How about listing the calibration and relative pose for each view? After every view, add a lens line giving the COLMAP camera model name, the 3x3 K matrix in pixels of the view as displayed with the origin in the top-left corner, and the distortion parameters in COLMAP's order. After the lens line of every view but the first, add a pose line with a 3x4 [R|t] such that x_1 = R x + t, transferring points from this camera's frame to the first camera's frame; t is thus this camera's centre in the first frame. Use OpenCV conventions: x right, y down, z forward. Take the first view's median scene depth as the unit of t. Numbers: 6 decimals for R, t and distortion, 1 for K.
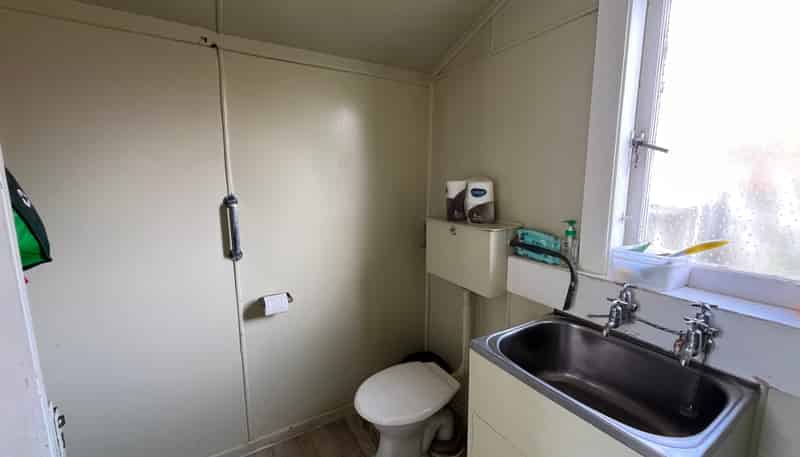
lens RADIAL K [[324.2, 0, 400.1], [0, 324.2, 227.5], [0, 0, 1]] dist [-0.000585, 0.000196]
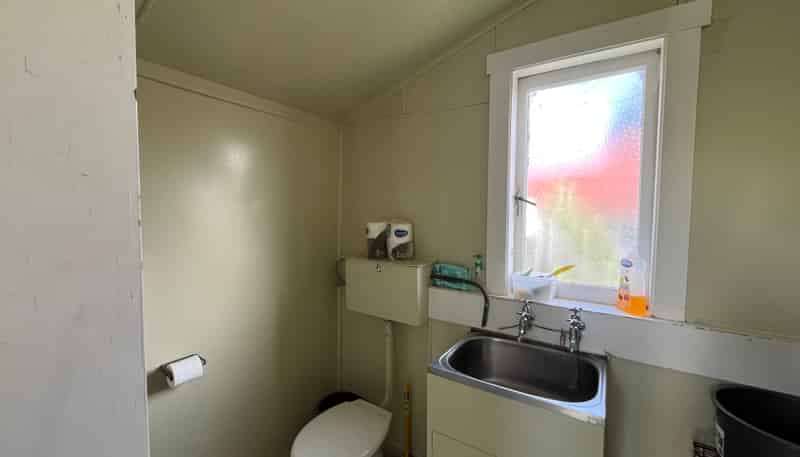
lens RADIAL K [[324.2, 0, 401.4], [0, 324.2, 229.0], [0, 0, 1]] dist [-0.000585, 0.000196]
pose [[0.904023, -0.014062, 0.427252, -0.276267], [0.054280, 0.995145, -0.082097, -0.032950], [-0.424024, 0.097408, 0.900397, -0.032490]]
